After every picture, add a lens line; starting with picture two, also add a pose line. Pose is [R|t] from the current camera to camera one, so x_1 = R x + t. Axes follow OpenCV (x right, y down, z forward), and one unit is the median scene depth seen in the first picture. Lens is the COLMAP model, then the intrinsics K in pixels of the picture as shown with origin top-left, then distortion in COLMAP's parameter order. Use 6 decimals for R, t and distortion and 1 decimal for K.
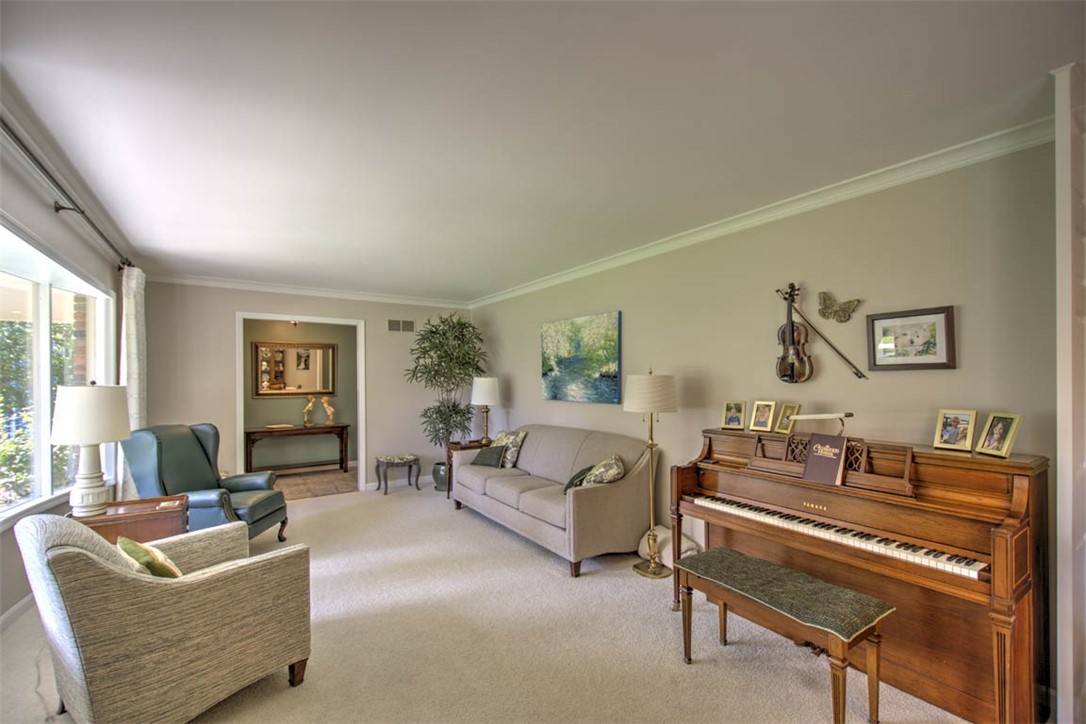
lens RADIAL K [[466.1, 0, 543.0], [0, 466.1, 371.4], [0, 0, 1]] dist [0.000466, 0.000024]
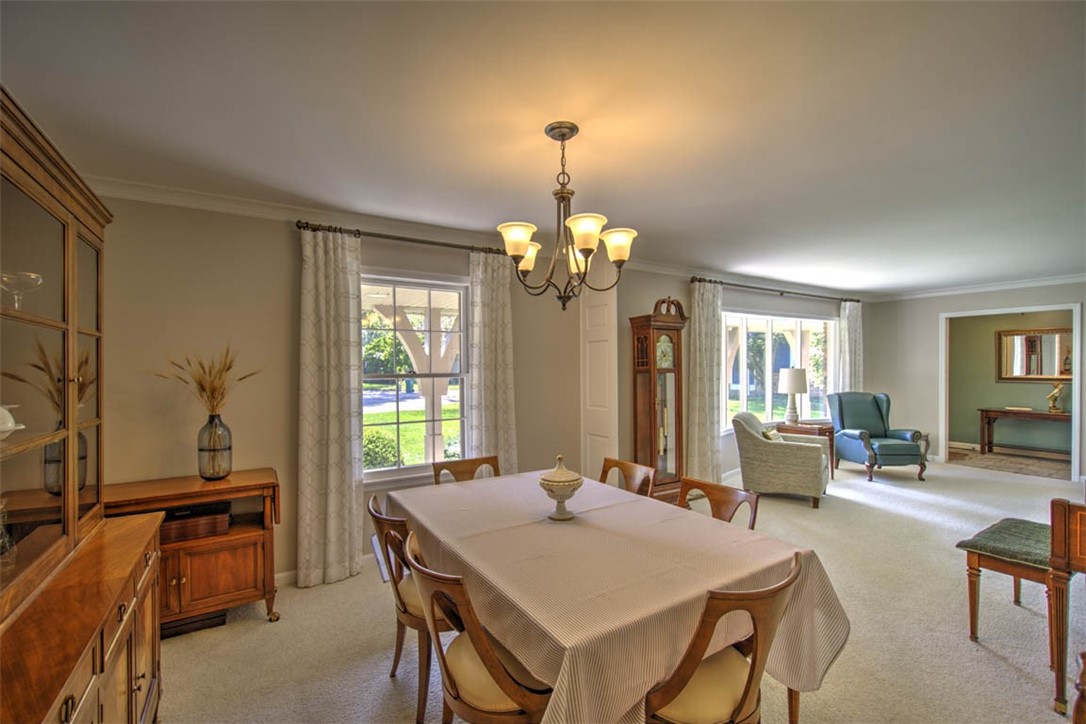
lens RADIAL K [[466.1, 0, 545.2], [0, 466.1, 365.8], [0, 0, 1]] dist [0.000466, 0.000024]
pose [[-0.020641, 0.003622, -0.999780, 0.777538], [0.018513, 0.999823, 0.003240, -0.007316], [0.999616, -0.018442, -0.020705, -0.091979]]
